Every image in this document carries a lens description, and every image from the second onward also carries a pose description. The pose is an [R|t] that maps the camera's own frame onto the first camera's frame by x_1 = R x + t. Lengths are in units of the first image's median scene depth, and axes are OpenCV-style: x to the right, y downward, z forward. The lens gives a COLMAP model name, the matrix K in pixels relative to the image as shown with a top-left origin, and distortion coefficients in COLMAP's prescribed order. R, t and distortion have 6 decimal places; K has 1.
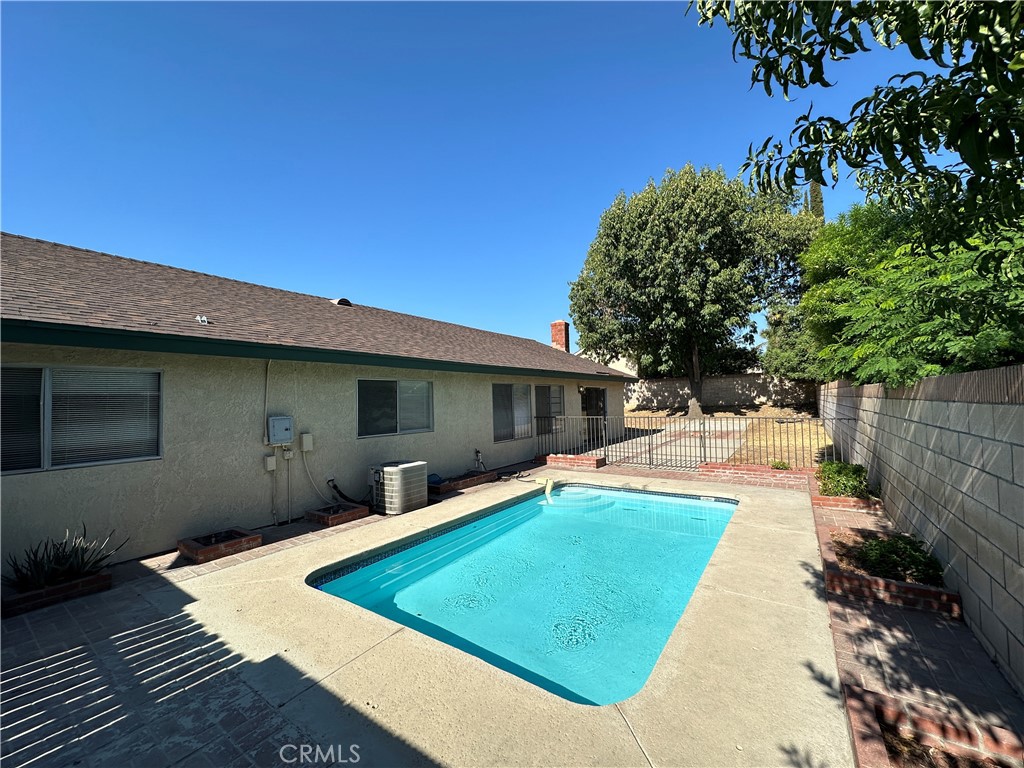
lens RADIAL K [[408.1, 0, 510.9], [0, 408.1, 384.6], [0, 0, 1]] dist [-0.003274, 0.001065]
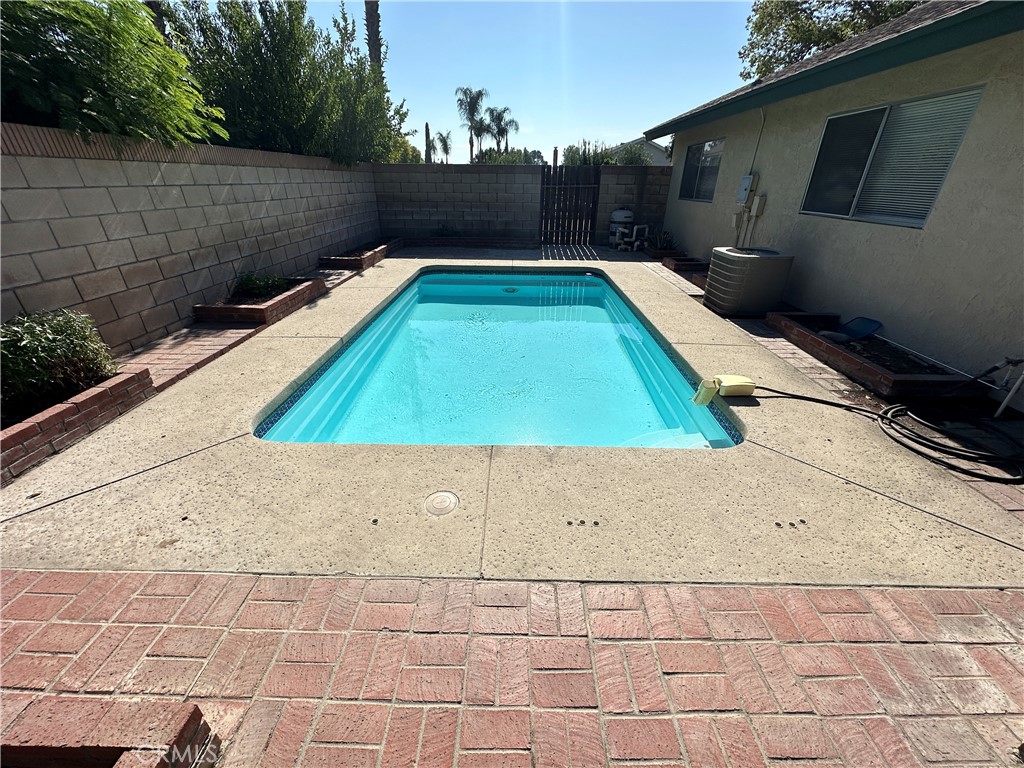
lens RADIAL K [[408.1, 0, 510.9], [0, 408.1, 384.6], [0, 0, 1]] dist [-0.003274, 0.001065]
pose [[-0.830425, 0.269632, -0.487538, 0.178689], [0.039577, 0.901426, 0.431121, 0.025664], [0.555723, 0.338718, -0.759238, 0.483303]]
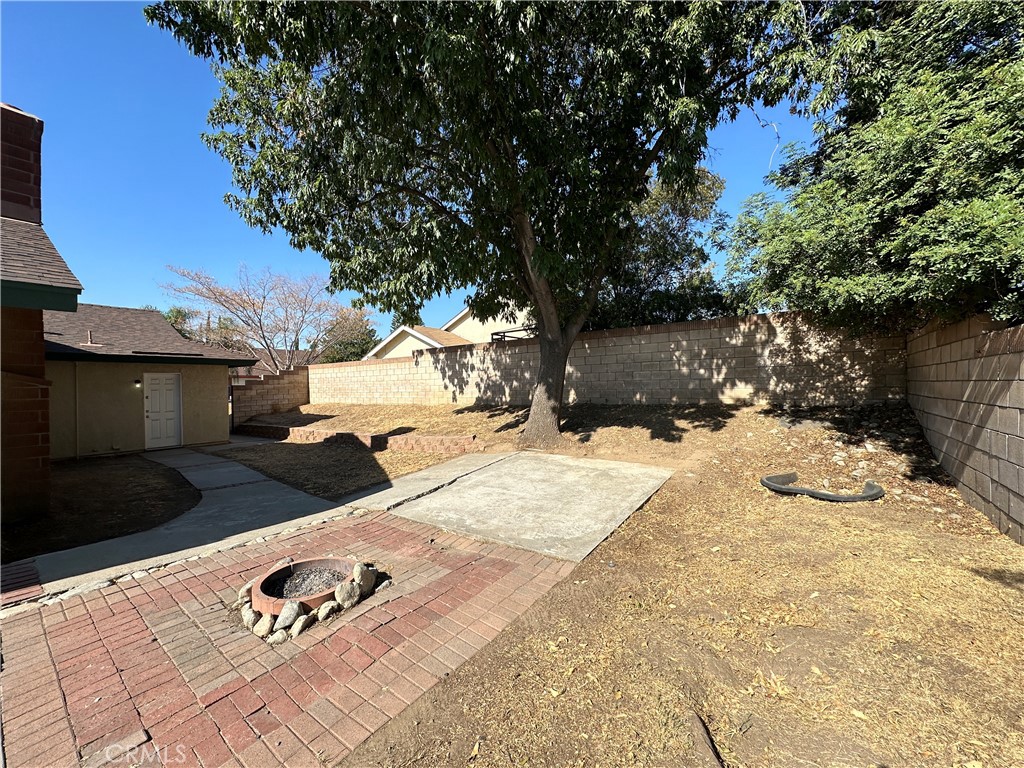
lens RADIAL K [[408.1, 0, 510.9], [0, 408.1, 384.6], [0, 0, 1]] dist [-0.003274, 0.001065]
pose [[0.999169, 0.012314, -0.038848, 0.487465], [-0.010676, 0.999056, 0.042115, 0.019776], [0.039330, -0.041665, 0.998357, 0.722044]]
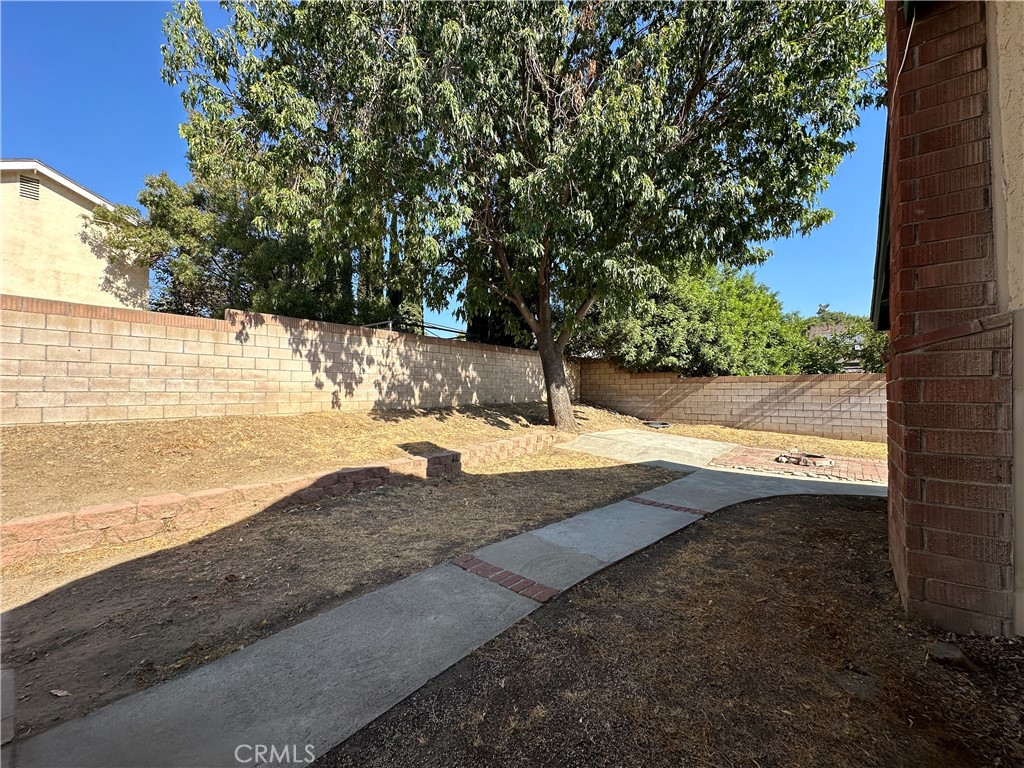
lens RADIAL K [[408.1, 0, 510.9], [0, 408.1, 384.6], [0, 0, 1]] dist [-0.003274, 0.001065]
pose [[0.077853, 0.051650, 0.995626, -0.035338], [-0.047792, 0.997702, -0.048021, 0.062093], [-0.995819, -0.043844, 0.080142, 1.143748]]
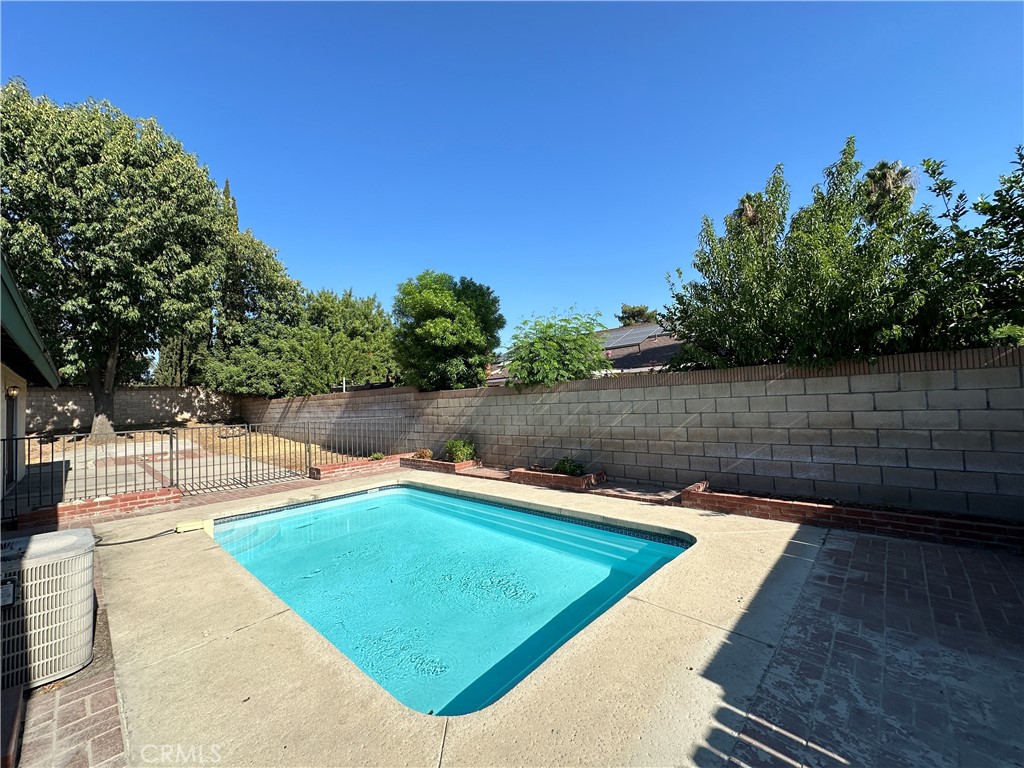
lens RADIAL K [[406.4, 0, 511.0], [0, 406.4, 386.5], [0, 0, 1]] dist [-0.001441, -0.000297]
pose [[0.145650, 0.057274, 0.987677, -0.196548], [-0.004166, 0.998350, -0.057279, 0.022964], [-0.989327, 0.004229, 0.145648, 0.172549]]
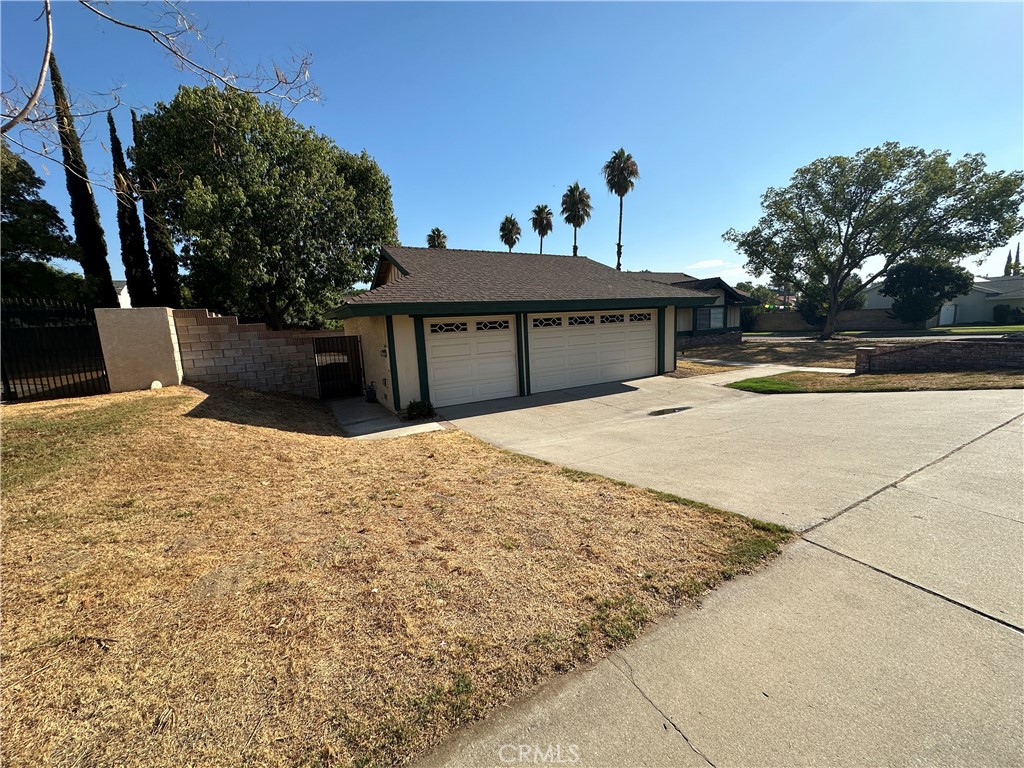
lens RADIAL K [[408.3, 0, 511.6], [0, 408.3, 385.9], [0, 0, 1]] dist [-0.002083, -0.000197]
pose [[-0.896774, 0.003664, 0.442474, -0.609859], [0.056104, 0.992837, 0.105485, 0.083557], [-0.438918, 0.119421, -0.890556, 1.905099]]
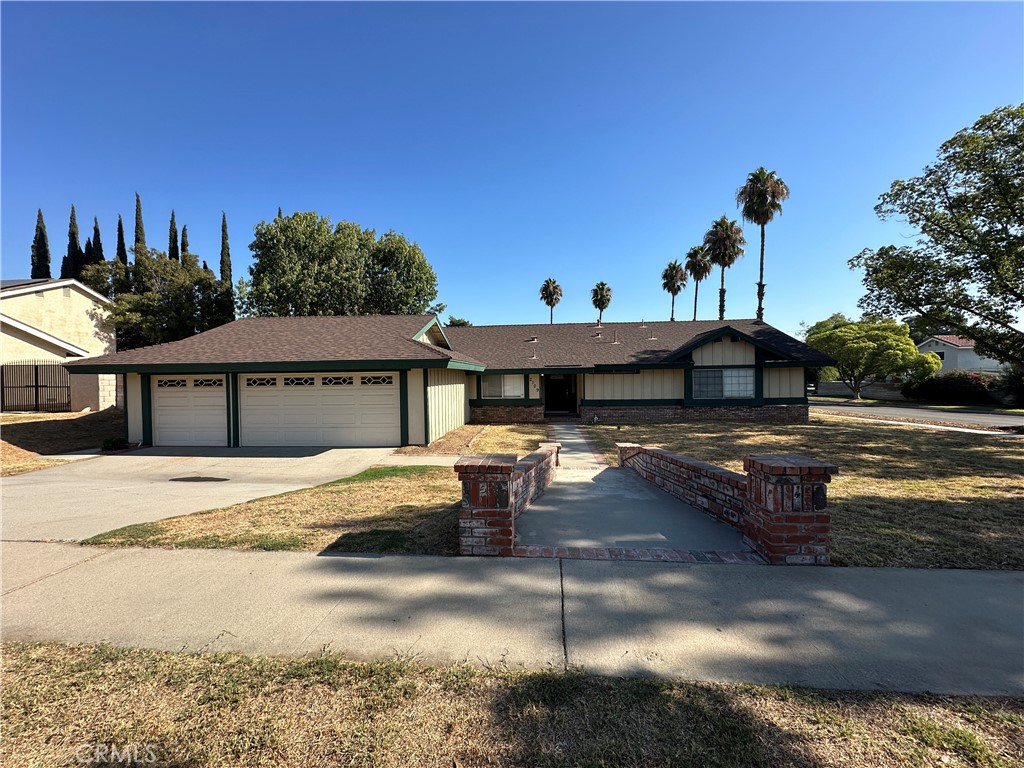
lens RADIAL K [[408.1, 0, 510.9], [0, 408.1, 384.6], [0, 0, 1]] dist [-0.003274, 0.001065]
pose [[-0.495927, 0.023389, 0.868049, -1.118461], [-0.008835, 0.999450, -0.031977, 0.078539], [-0.868319, -0.023528, -0.495447, 1.346291]]
